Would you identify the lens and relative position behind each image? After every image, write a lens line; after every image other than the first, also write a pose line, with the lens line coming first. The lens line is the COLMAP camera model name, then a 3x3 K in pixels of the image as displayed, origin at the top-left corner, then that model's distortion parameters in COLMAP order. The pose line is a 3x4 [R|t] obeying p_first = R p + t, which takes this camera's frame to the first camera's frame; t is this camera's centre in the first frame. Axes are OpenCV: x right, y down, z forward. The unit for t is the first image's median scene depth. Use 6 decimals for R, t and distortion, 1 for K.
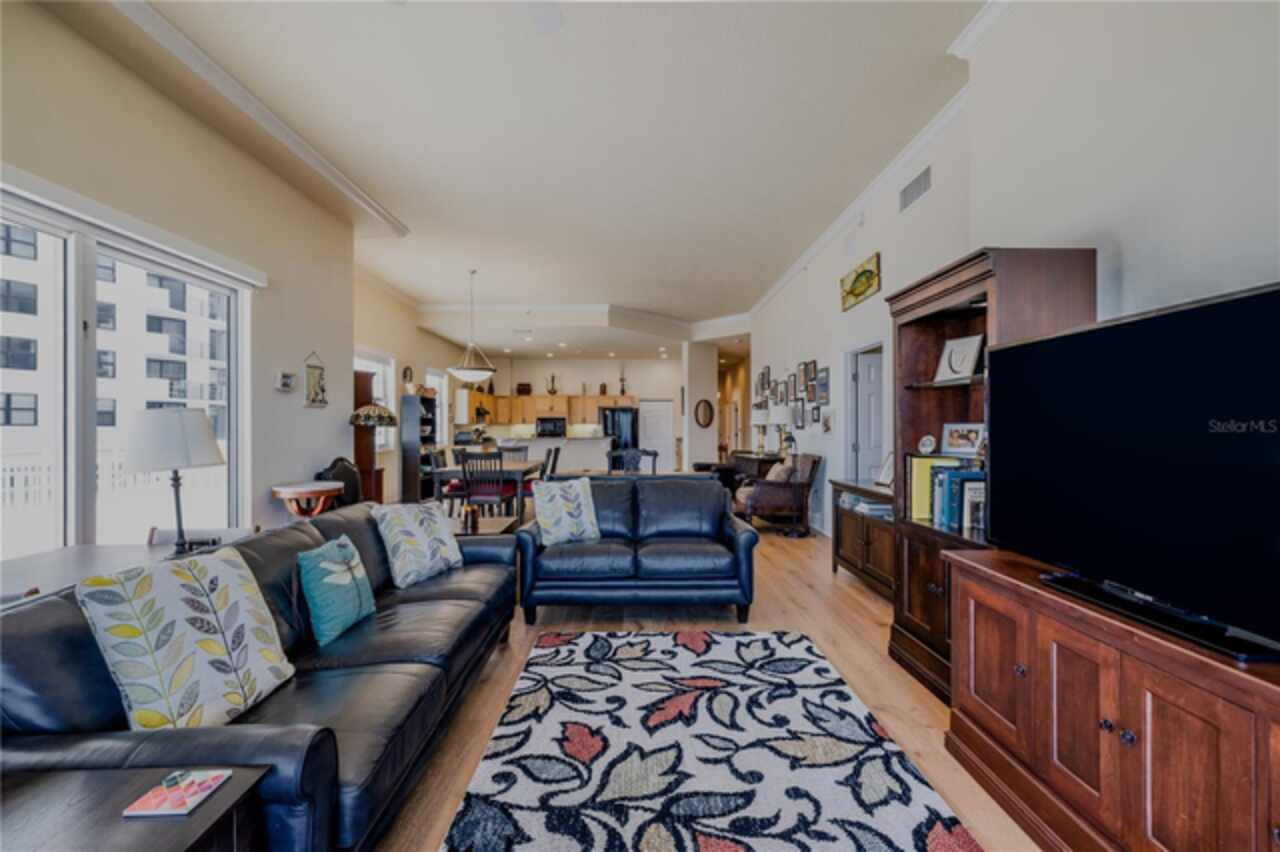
lens RADIAL K [[539.1, 0, 640.0], [0, 539.1, 426.0], [0, 0, 1]] dist [0.000515, 0.000127]
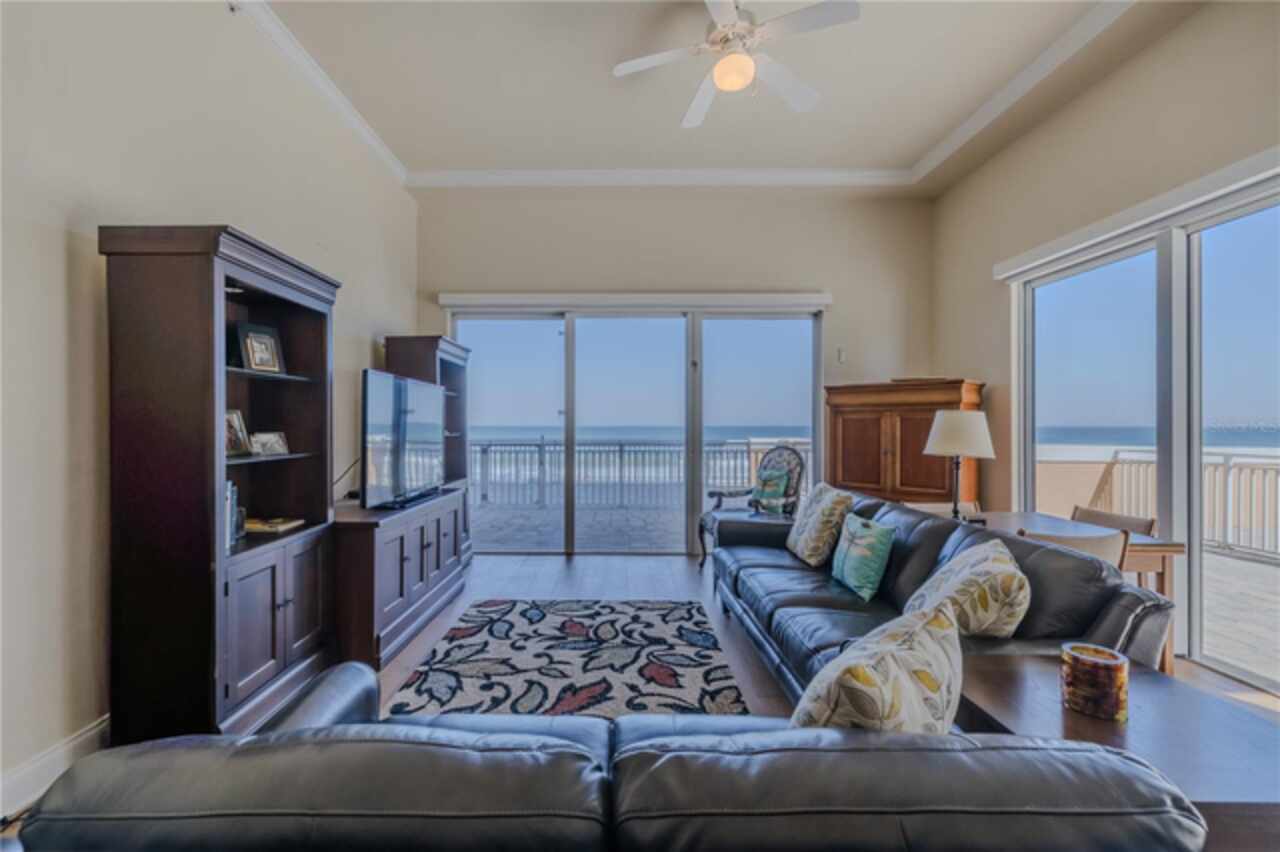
lens RADIAL K [[539.1, 0, 640.0], [0, 539.1, 426.0], [0, 0, 1]] dist [0.000515, 0.000127]
pose [[-0.999660, 0.001915, -0.026007, -0.030499], [0.001930, 0.999998, -0.000557, 0.004392], [0.026006, -0.000607, -0.999662, 2.277005]]
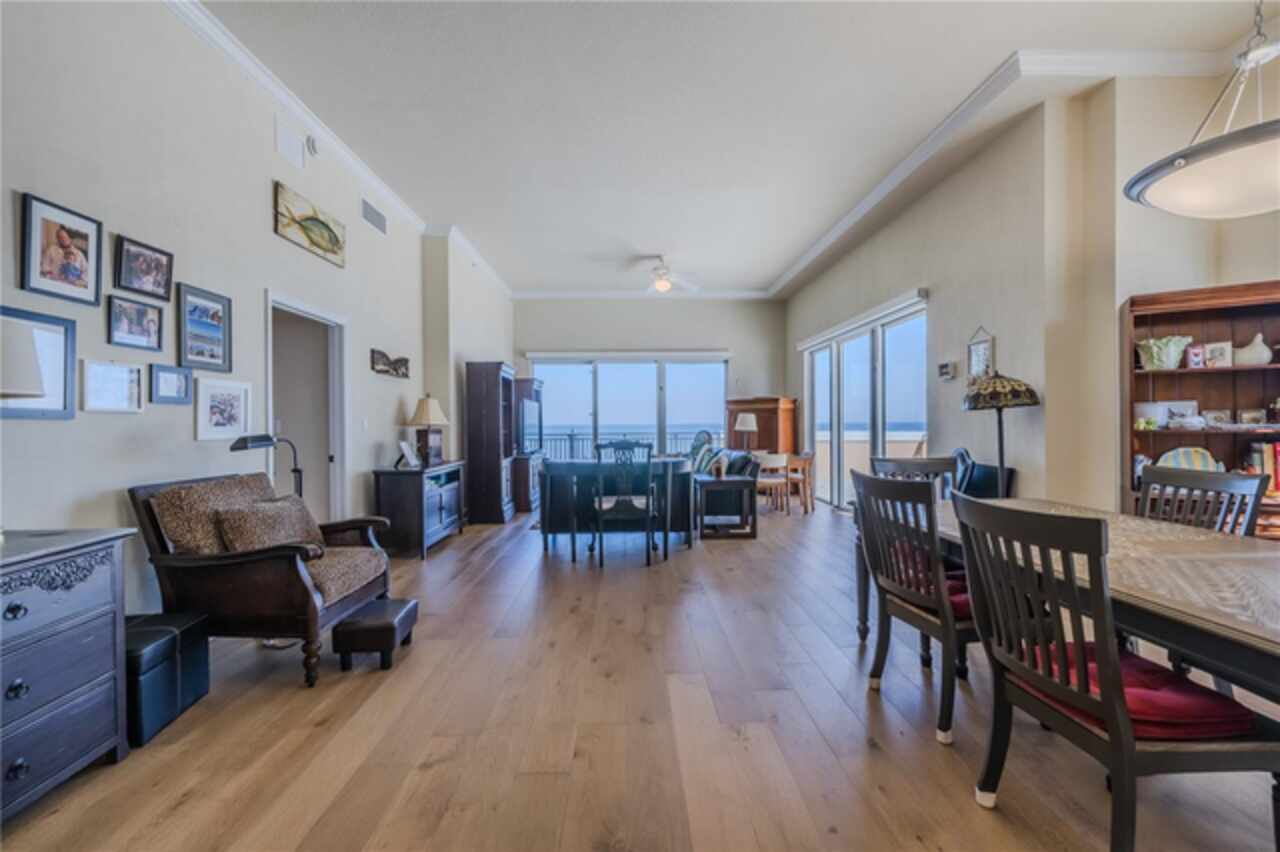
lens RADIAL K [[539.1, 0, 640.0], [0, 539.1, 426.0], [0, 0, 1]] dist [0.000515, 0.000127]
pose [[-0.999937, 0.009976, -0.005214, -0.085727], [0.009953, 0.999941, 0.004318, 0.015875], [0.005257, 0.004266, -0.999977, 3.471388]]
